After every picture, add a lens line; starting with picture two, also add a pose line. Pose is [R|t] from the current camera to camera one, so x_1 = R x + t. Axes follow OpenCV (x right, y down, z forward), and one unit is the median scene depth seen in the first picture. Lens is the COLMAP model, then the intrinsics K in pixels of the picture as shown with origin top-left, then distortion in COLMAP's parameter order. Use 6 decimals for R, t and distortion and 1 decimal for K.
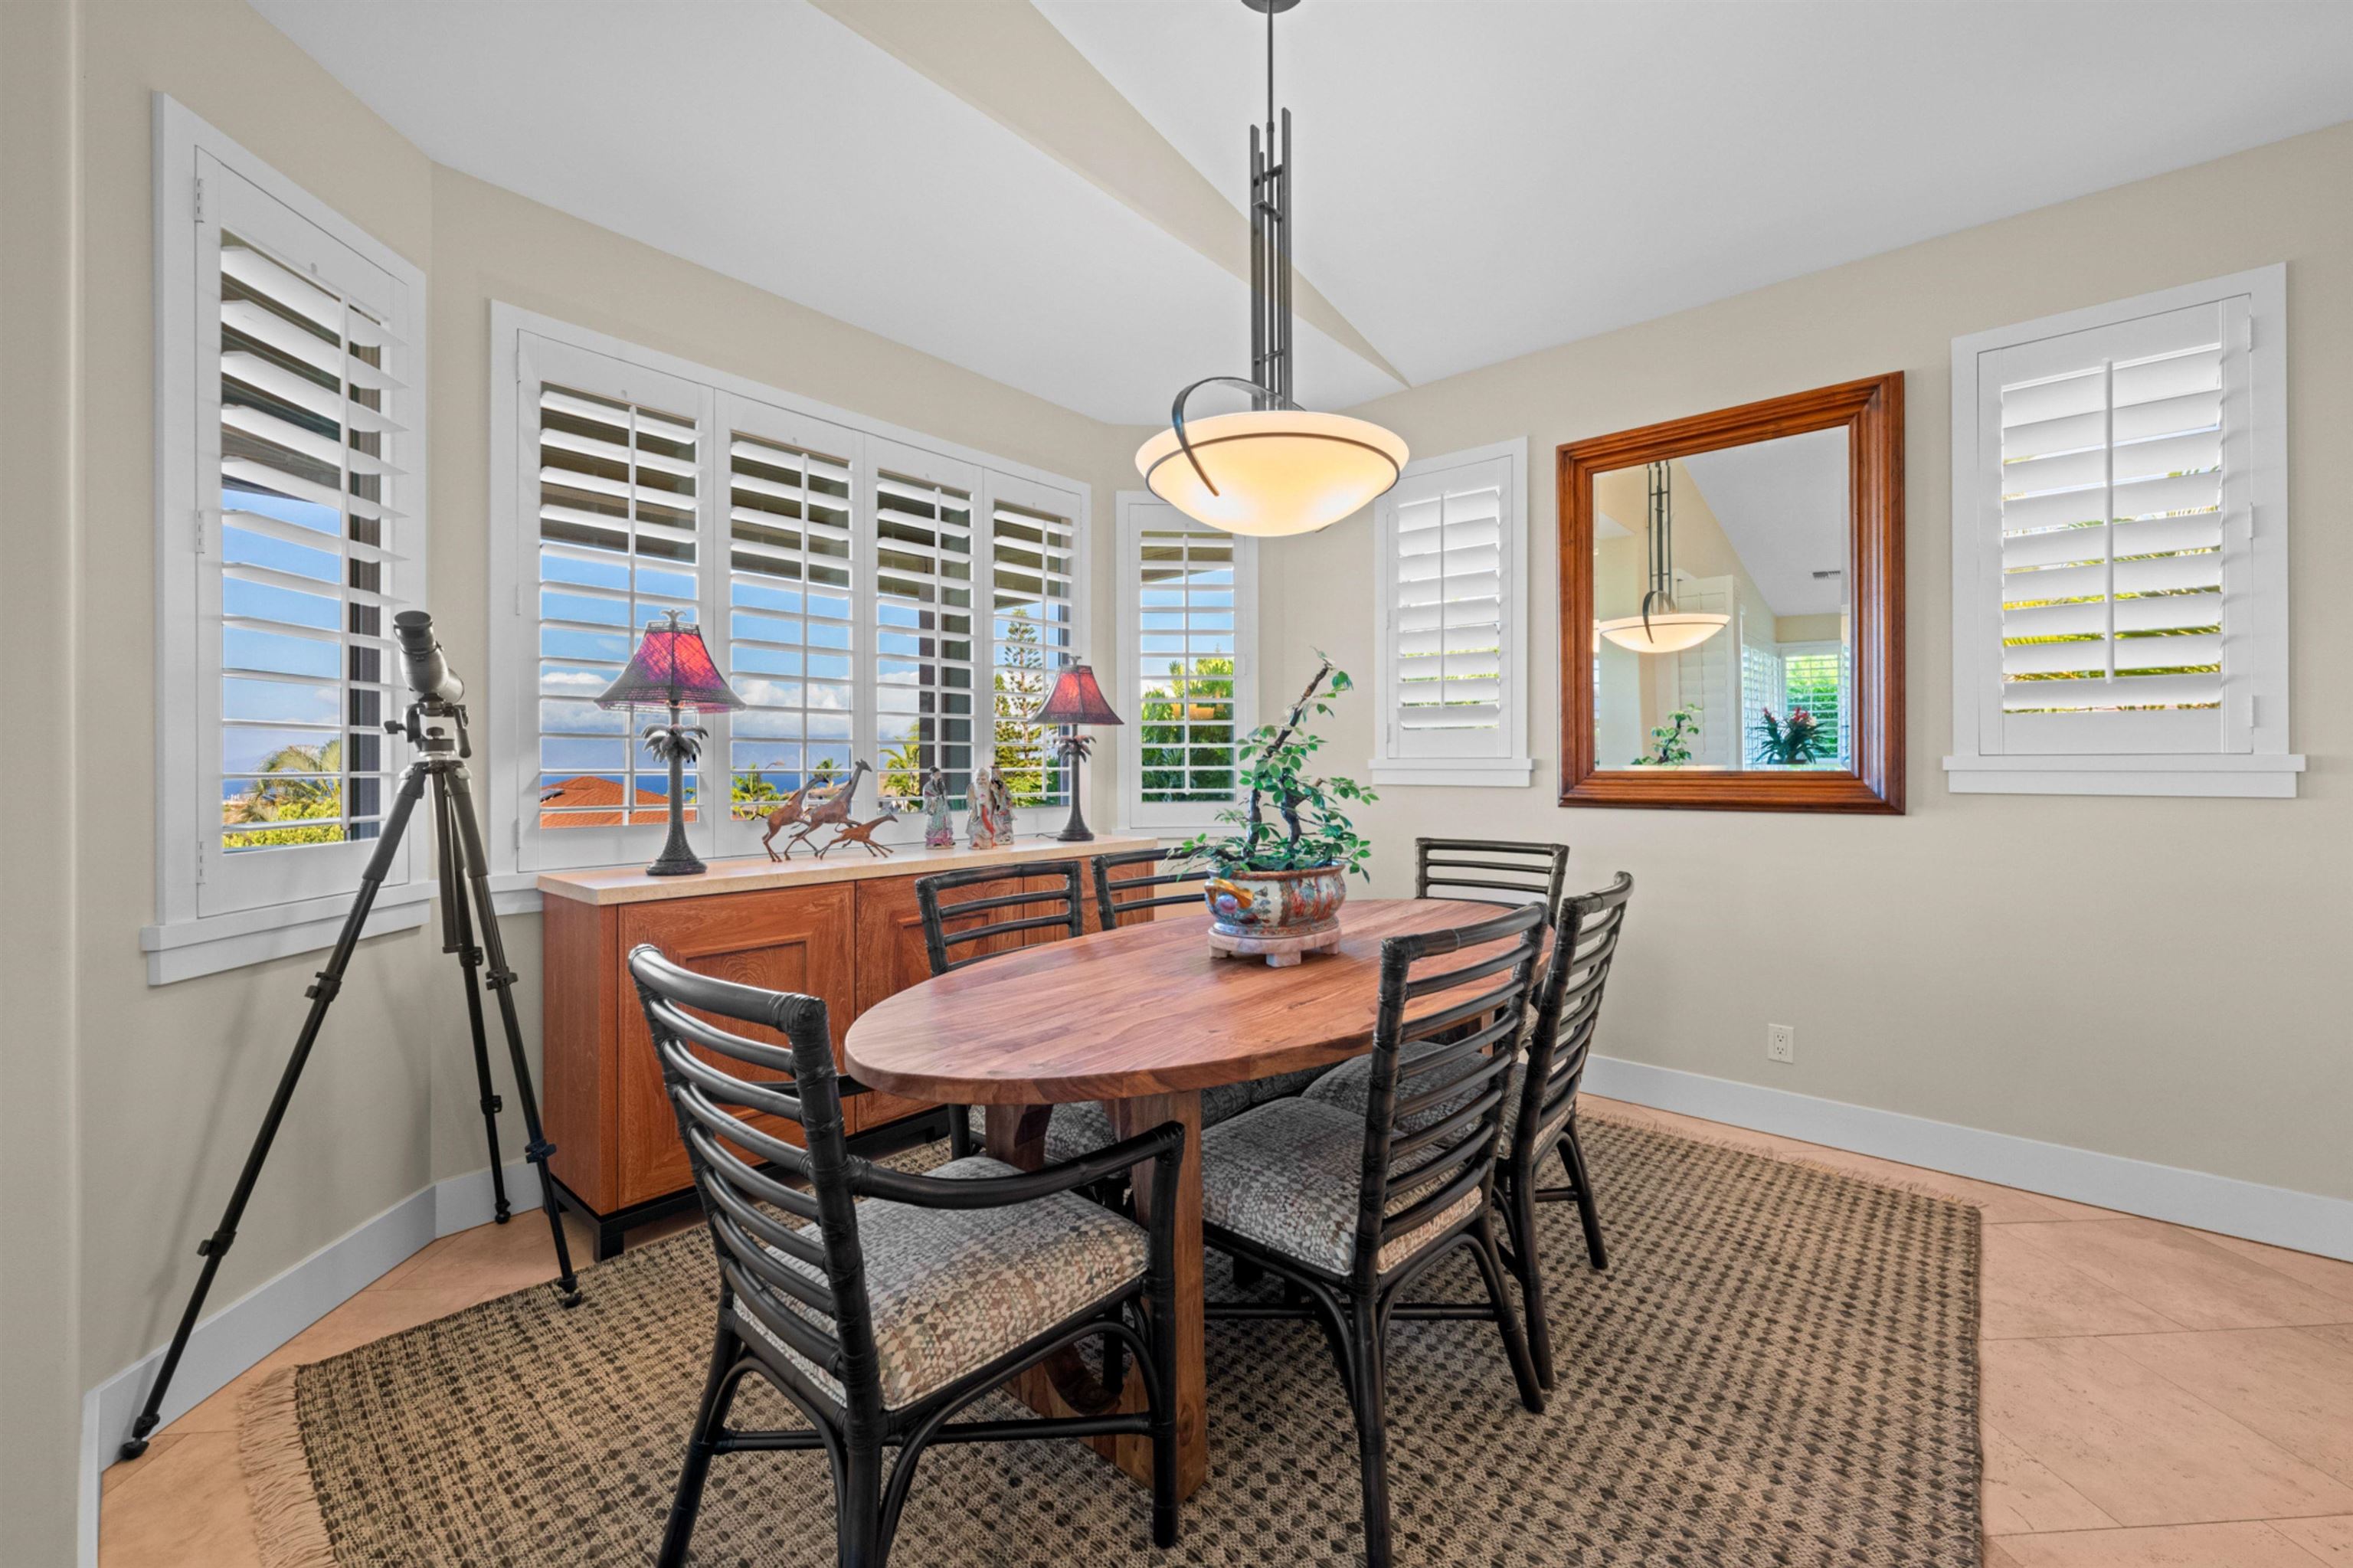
lens RADIAL K [[940.9, 0, 1176.1], [0, 940.9, 772.6], [0, 0, 1]] dist [0.001094, 0.000319]
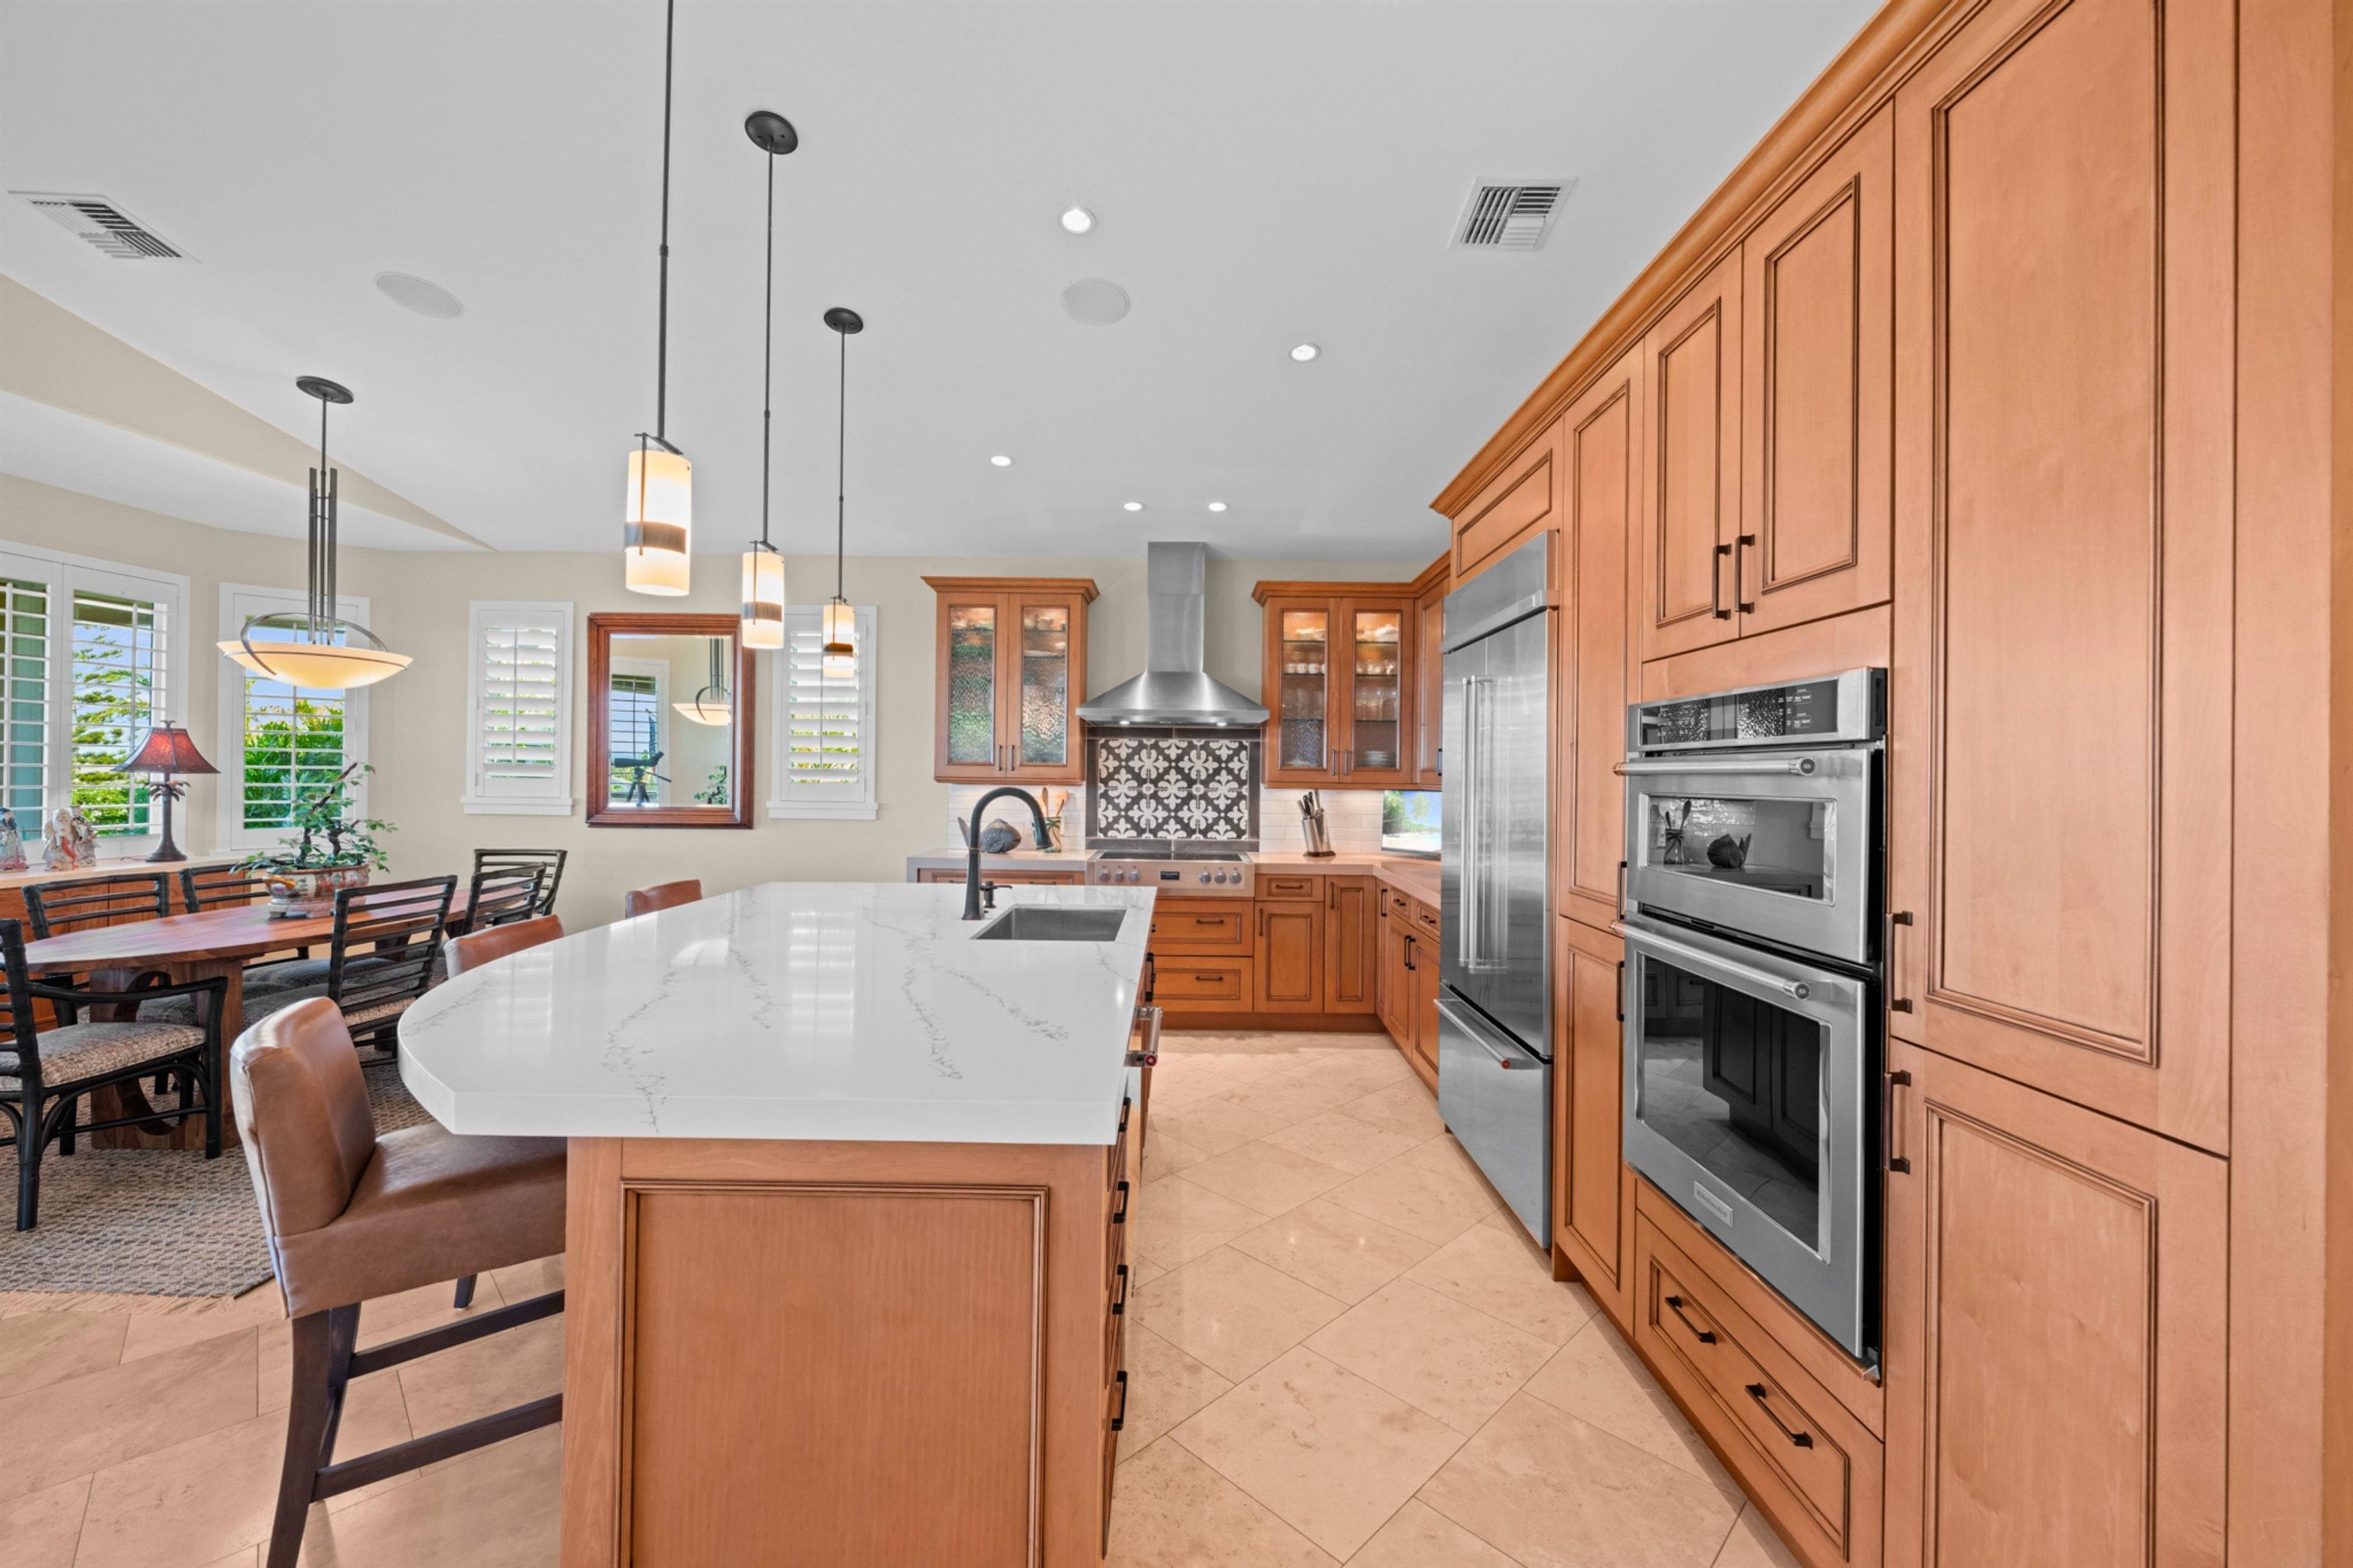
lens RADIAL K [[940.9, 0, 1184.2], [0, 940.9, 774.9], [0, 0, 1]] dist [0.001094, 0.000319]
pose [[0.756354, 0.012914, 0.654035, 0.134149], [-0.011725, 0.999912, -0.006184, -0.071384], [-0.654057, -0.002991, 0.756439, -1.167729]]
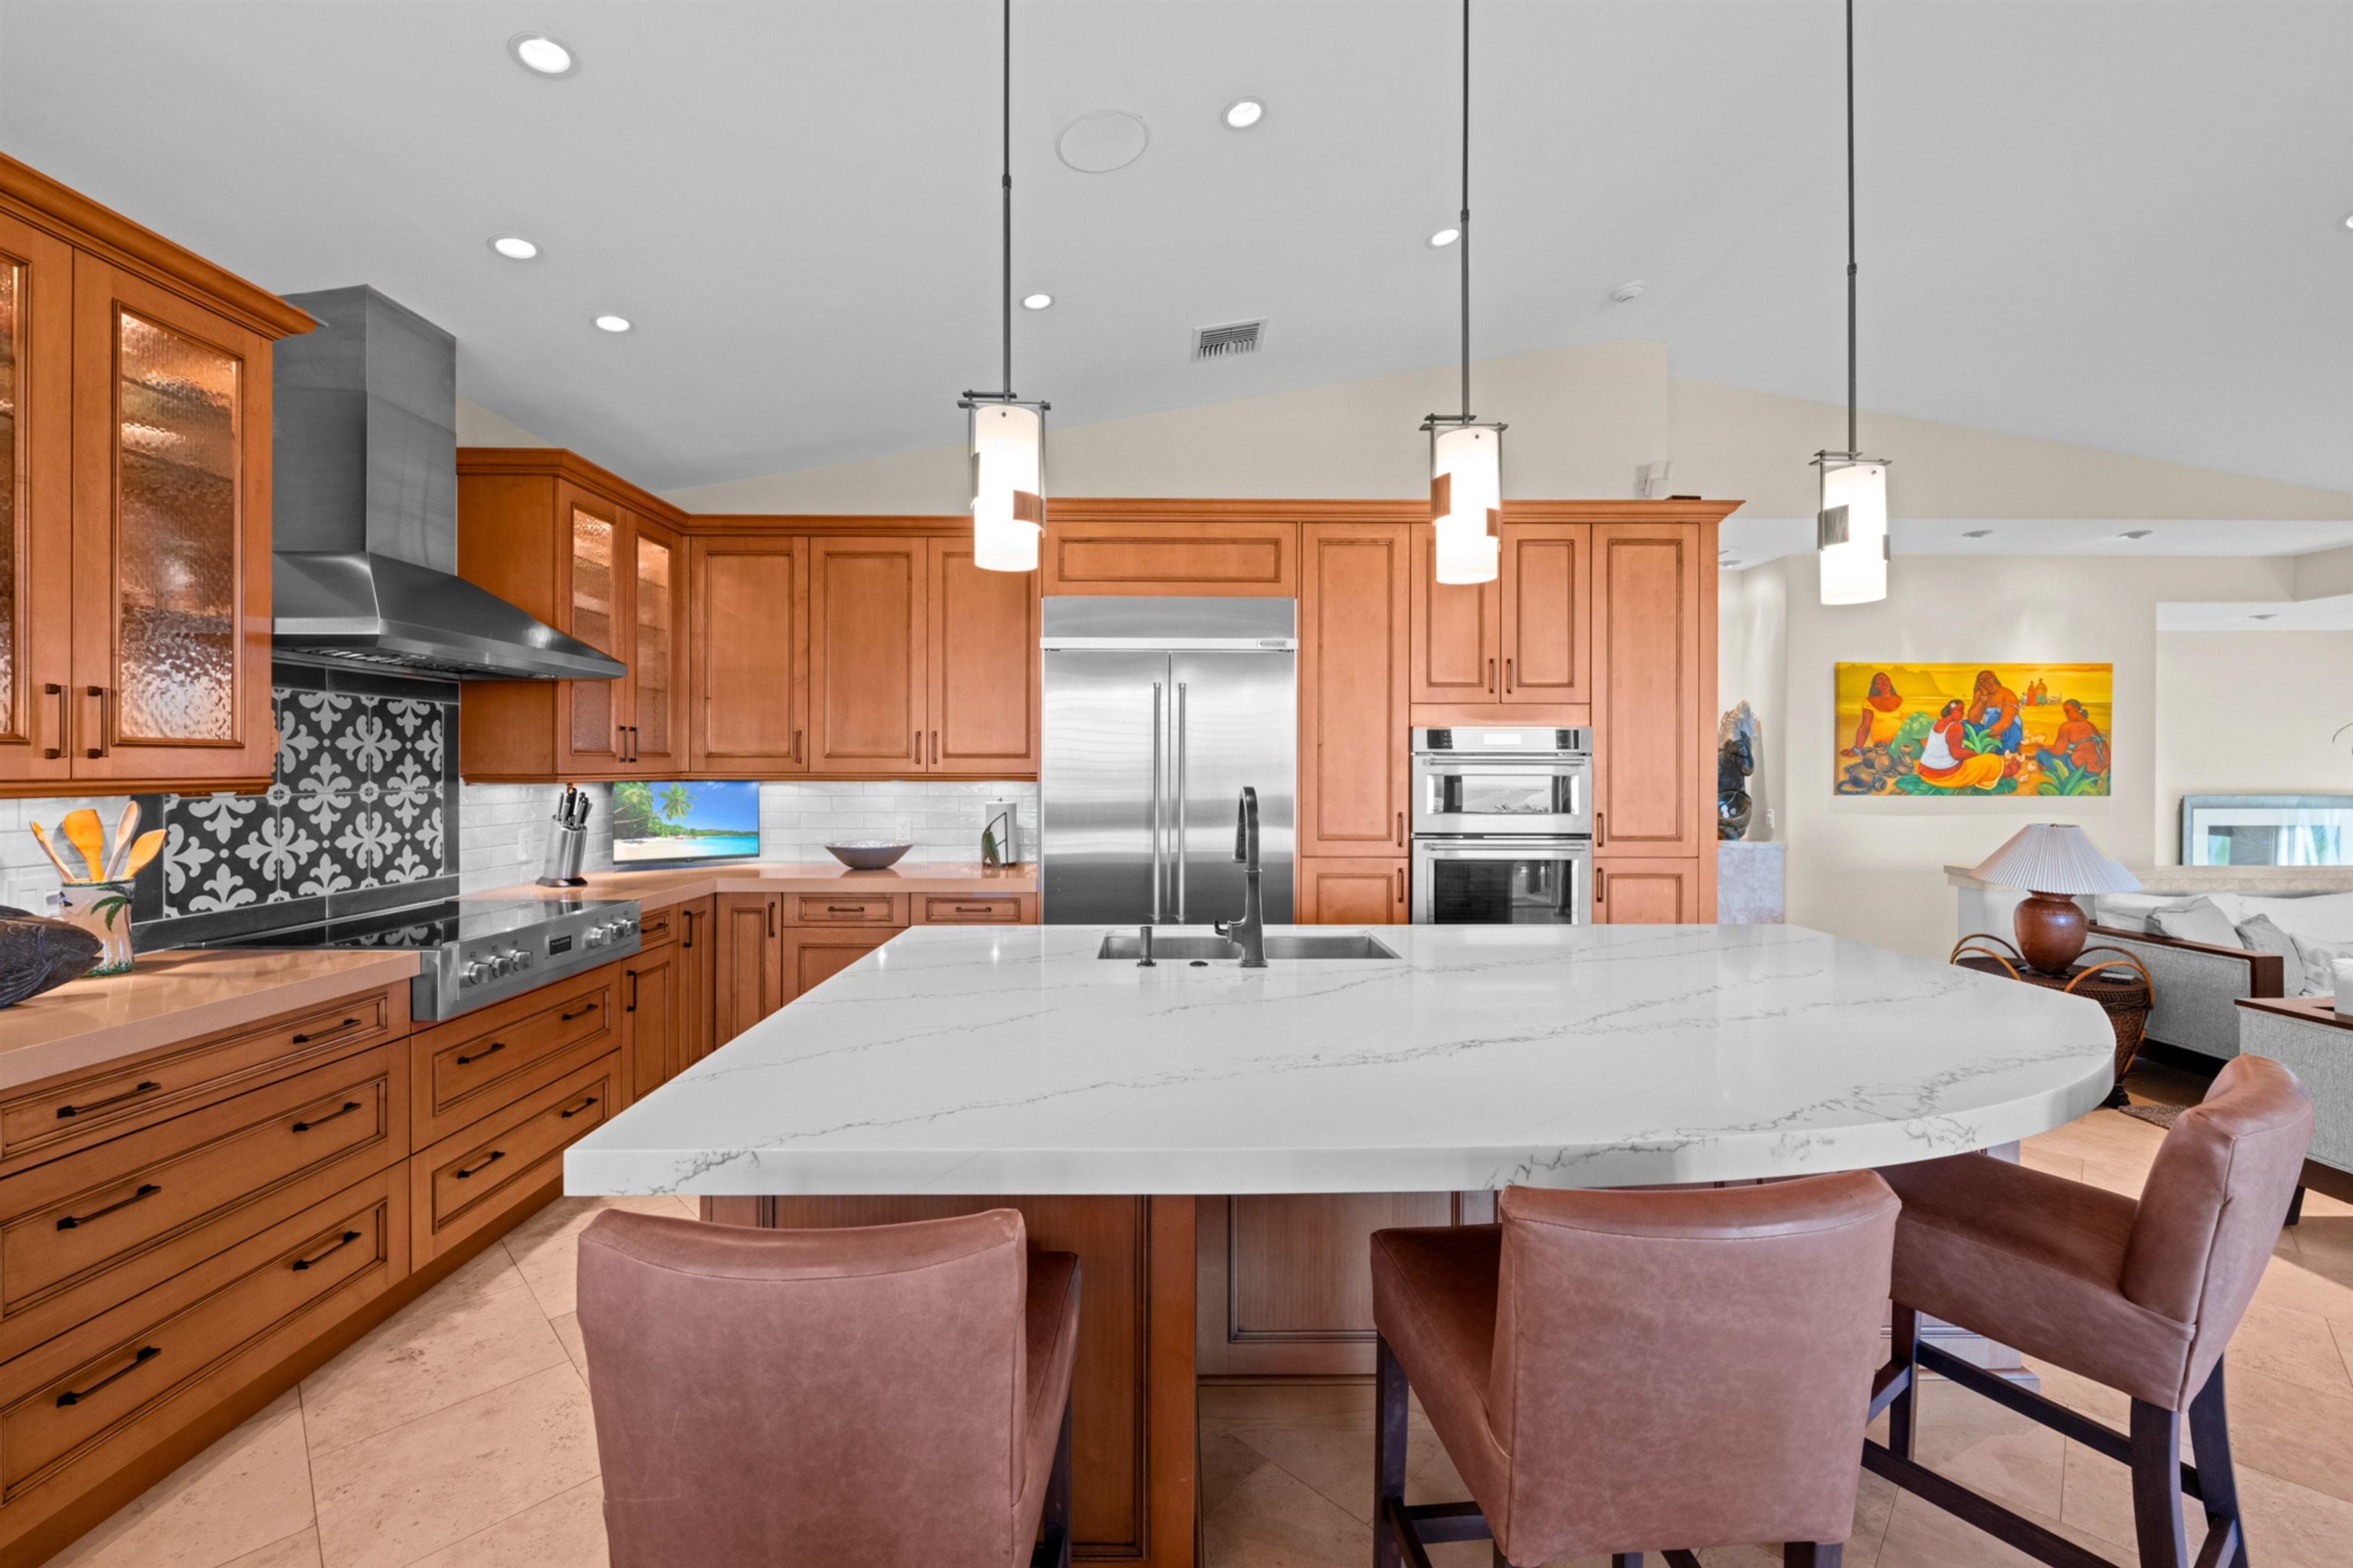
lens RADIAL K [[940.9, 0, 1178.9], [0, 940.9, 761.9], [0, 0, 1]] dist [0.001094, 0.000319]
pose [[-0.660269, 0.001586, 0.751028, 0.093657], [0.001678, 0.999998, -0.000636, -0.084336], [-0.751027, 0.000840, -0.660271, 0.370308]]
